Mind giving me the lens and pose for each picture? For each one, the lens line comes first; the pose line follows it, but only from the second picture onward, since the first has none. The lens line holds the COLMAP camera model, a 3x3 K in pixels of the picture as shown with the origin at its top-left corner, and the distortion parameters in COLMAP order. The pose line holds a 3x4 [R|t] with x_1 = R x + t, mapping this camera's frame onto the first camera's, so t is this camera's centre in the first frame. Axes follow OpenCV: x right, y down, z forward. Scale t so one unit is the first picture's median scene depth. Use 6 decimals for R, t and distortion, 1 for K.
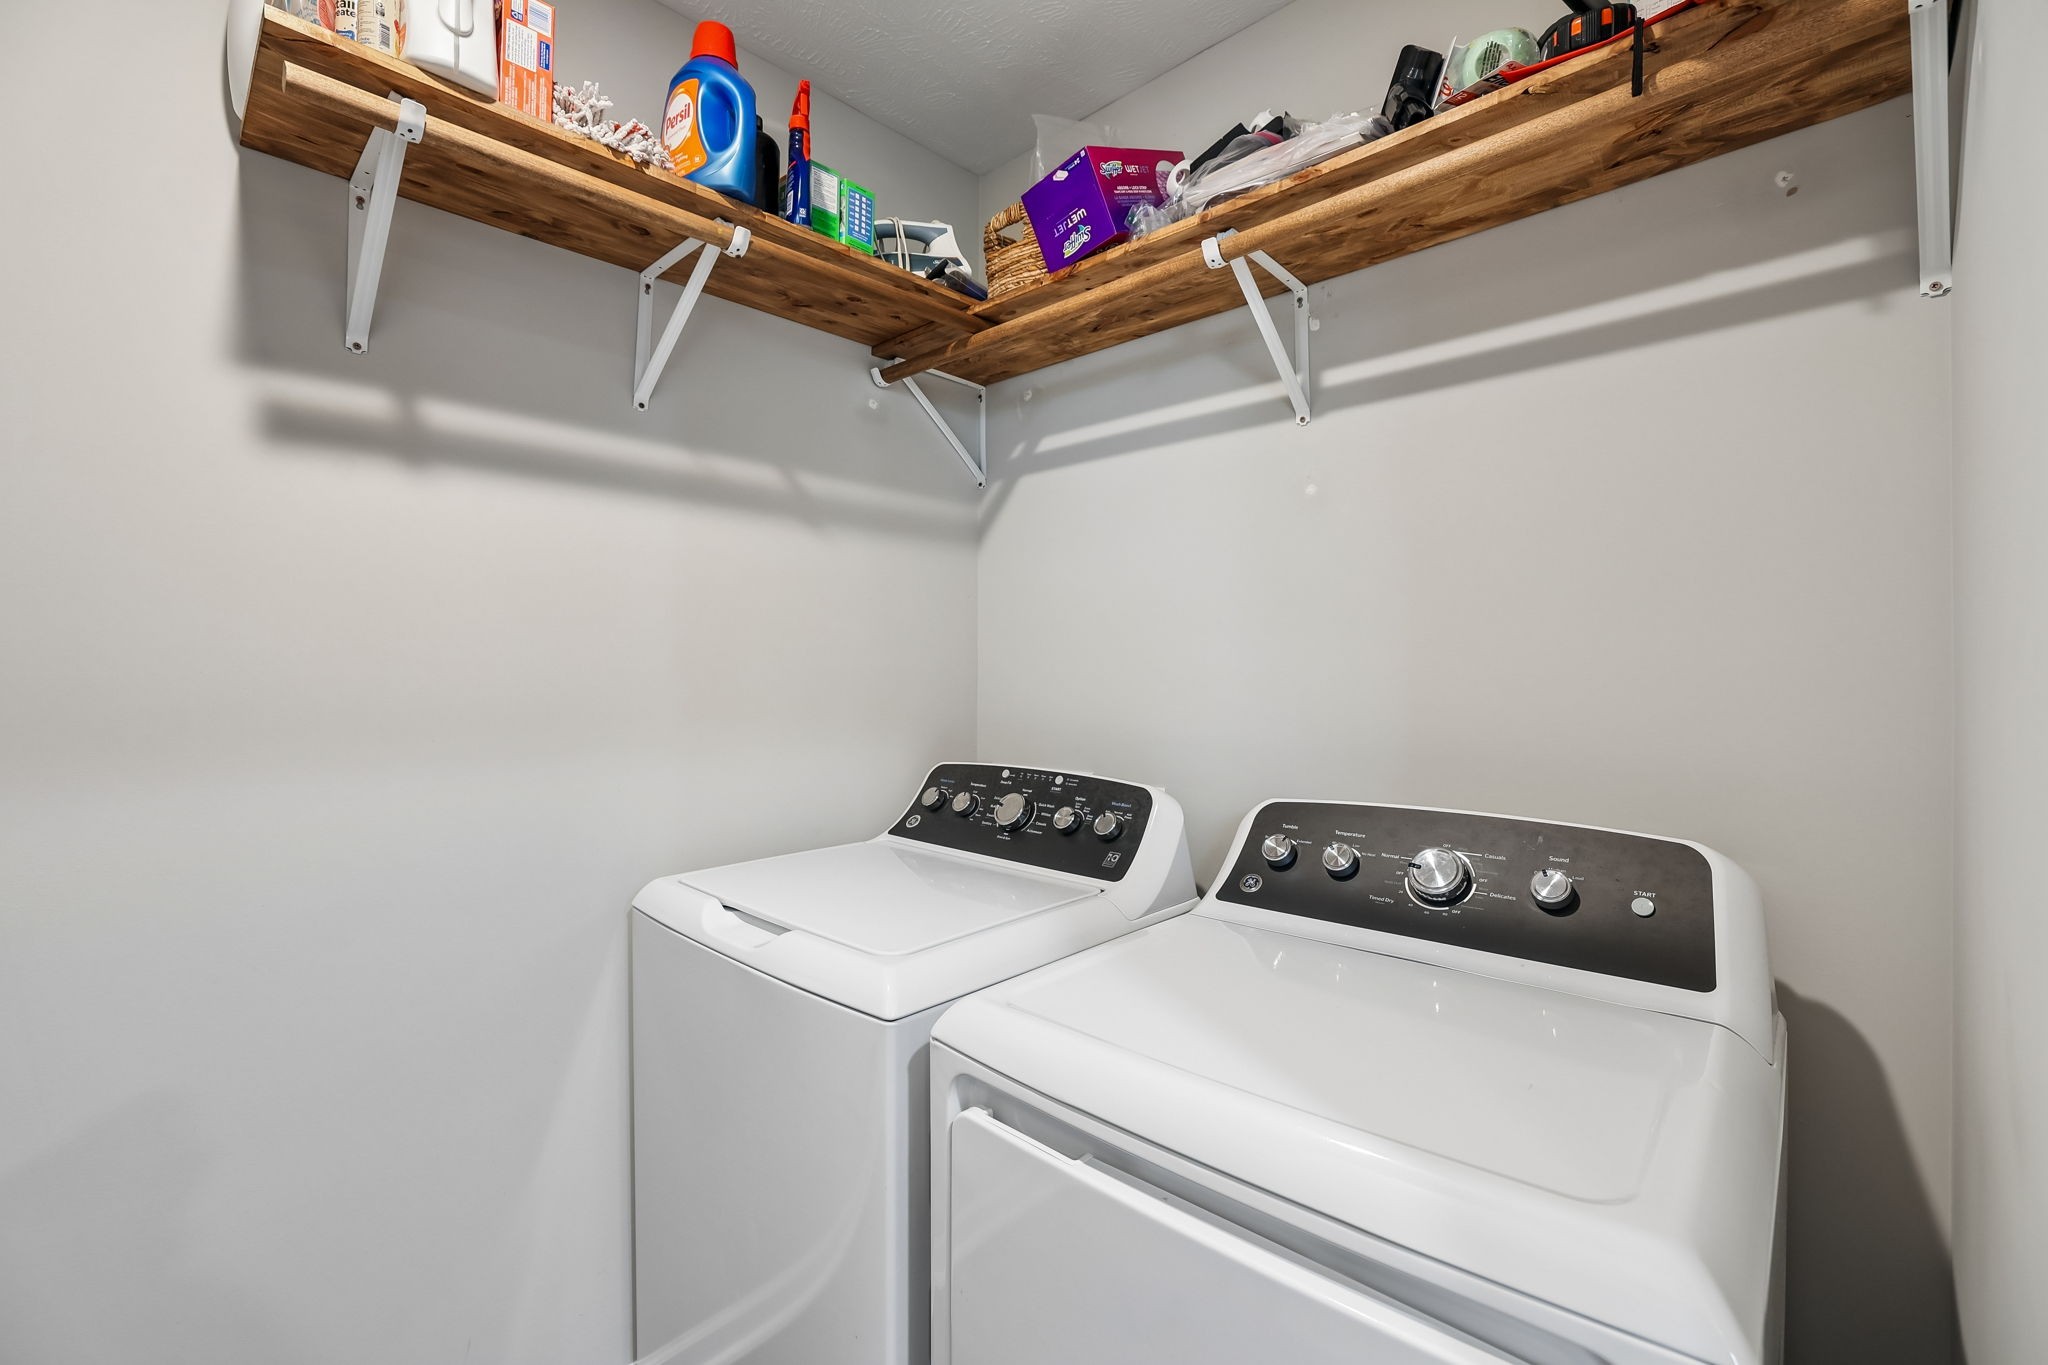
lens RADIAL K [[876.3, 0, 1017.1], [0, 876.3, 675.1], [0, 0, 1]] dist [-0.047696, 0.017150]
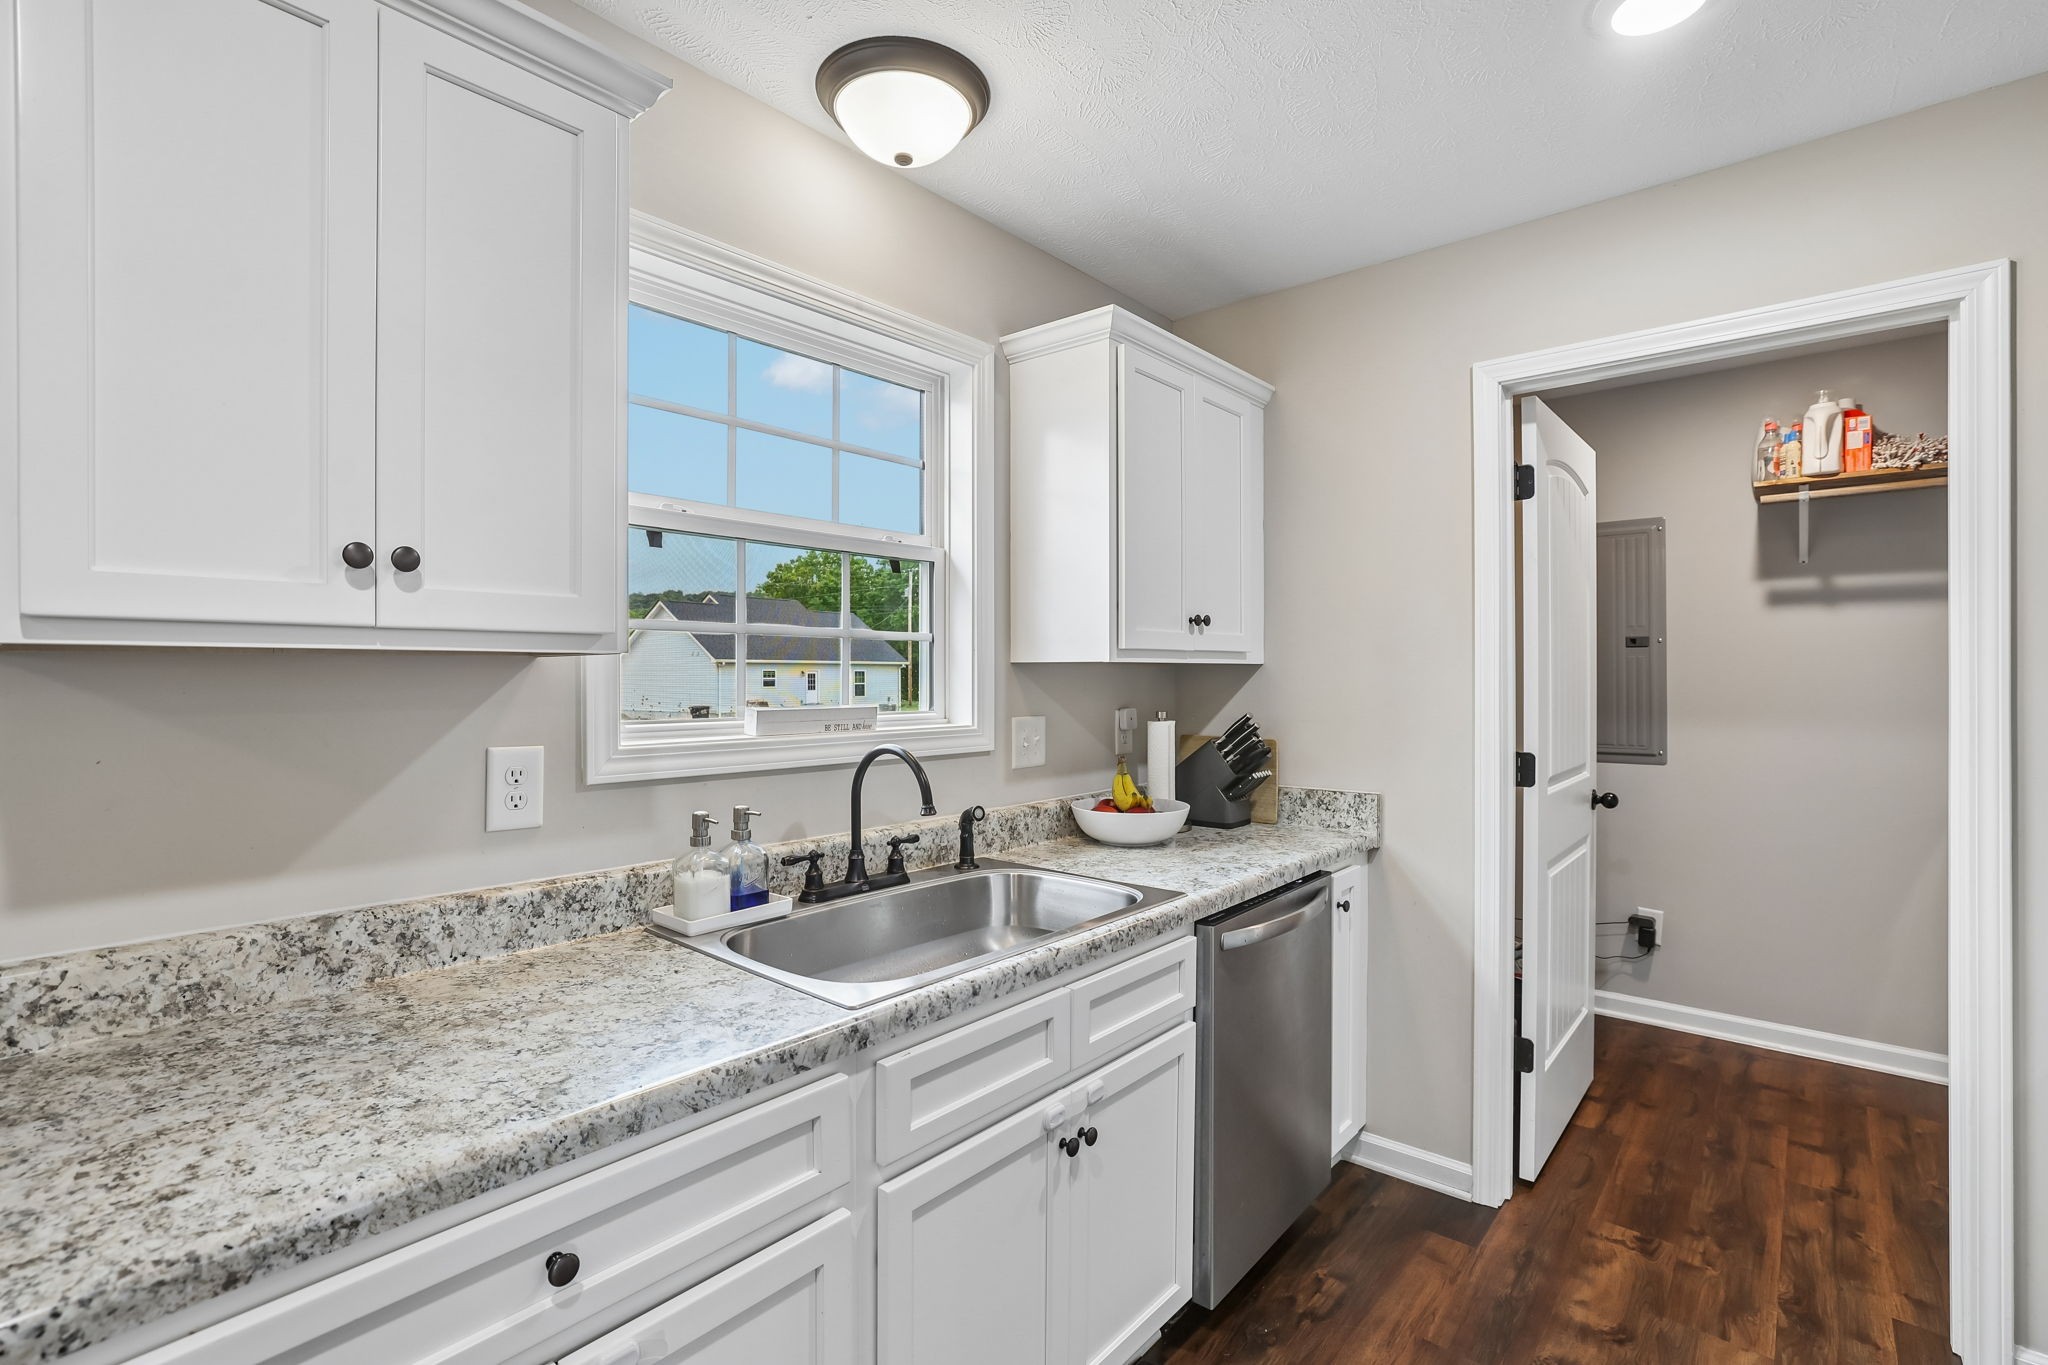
lens RADIAL K [[885.3, 0, 1029.2], [0, 885.3, 672.8], [0, 0, 1]] dist [-0.040958, 0.015618]
pose [[0.023495, 0.005445, -0.999709, 1.820559], [0.006625, 0.999962, 0.005602, -0.089484], [0.999702, -0.006755, 0.023458, -1.423860]]
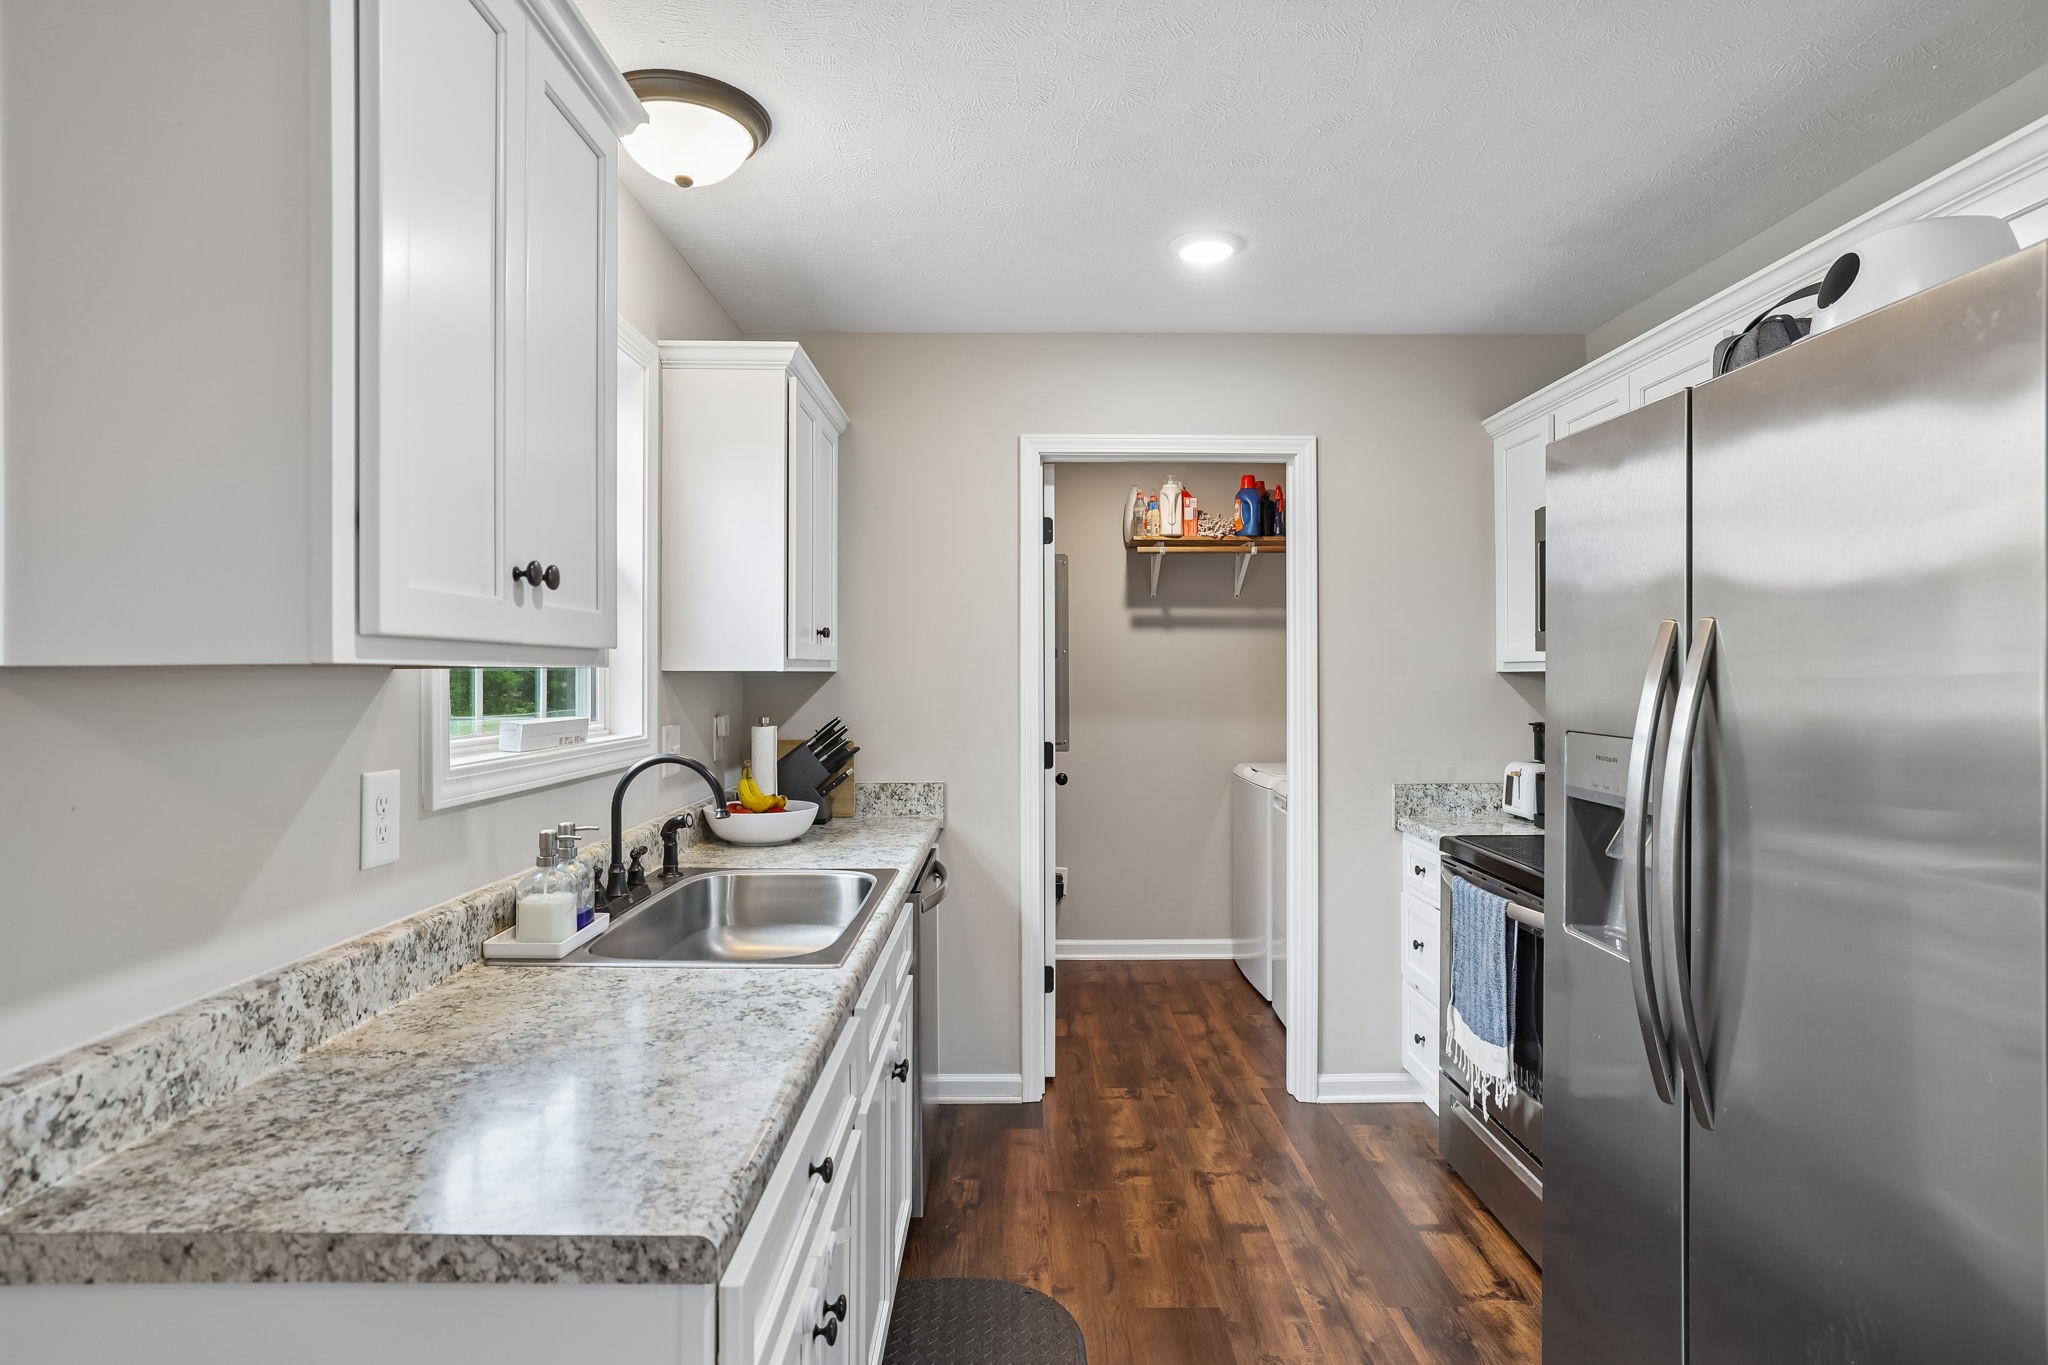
lens RADIAL K [[1017.1, 0, 961.3], [0, 1017.1, 665.0], [0, 0, 1]] dist [-0.038023, 0.026192]
pose [[0.638701, -0.002128, -0.769452, 1.978421], [0.002181, 0.999997, -0.000955, -0.110520], [0.769452, -0.001068, 0.638703, -2.325958]]
